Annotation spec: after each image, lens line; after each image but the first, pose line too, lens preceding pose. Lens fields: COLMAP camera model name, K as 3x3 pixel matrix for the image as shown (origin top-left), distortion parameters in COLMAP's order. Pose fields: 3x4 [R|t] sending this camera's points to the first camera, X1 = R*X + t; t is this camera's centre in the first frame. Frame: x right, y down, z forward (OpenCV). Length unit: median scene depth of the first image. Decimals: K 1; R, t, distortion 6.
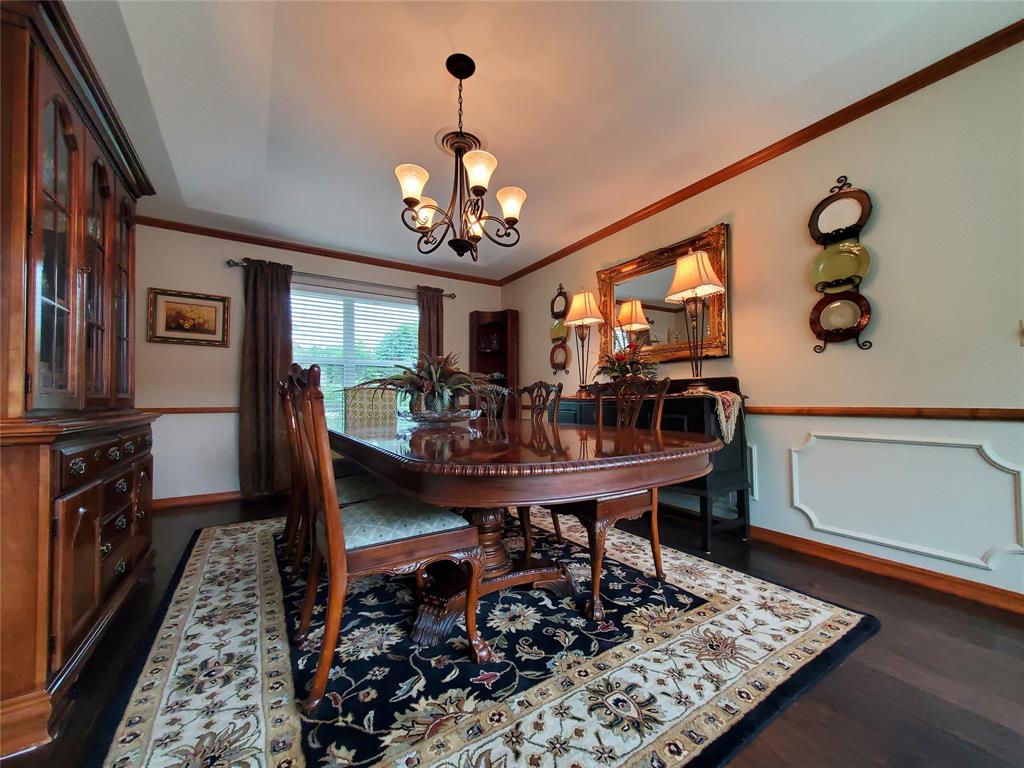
lens RADIAL K [[403.2, 0, 515.6], [0, 403.2, 391.2], [0, 0, 1]] dist [-0.000105, -0.001381]
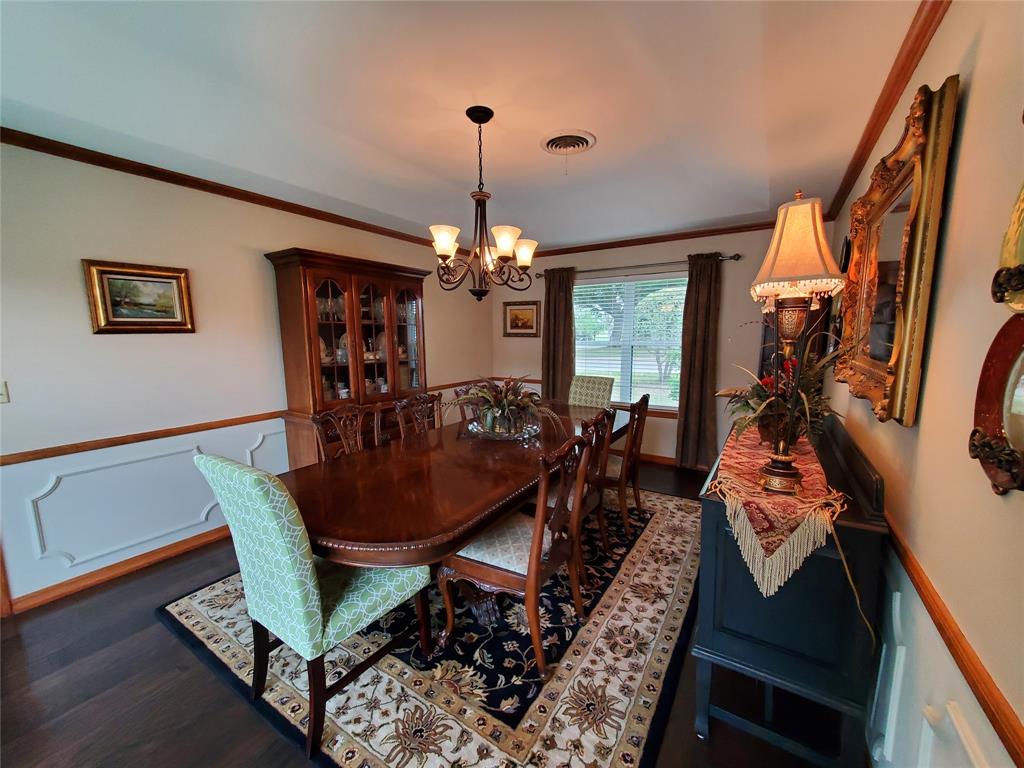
lens RADIAL K [[403.2, 0, 513.5], [0, 403.2, 388.3], [0, 0, 1]] dist [-0.000105, -0.001381]
pose [[0.417242, 0.121828, -0.900593, 1.074240], [0.024673, 0.989090, 0.145230, -0.282243], [0.908460, -0.082817, 0.409684, 0.668568]]
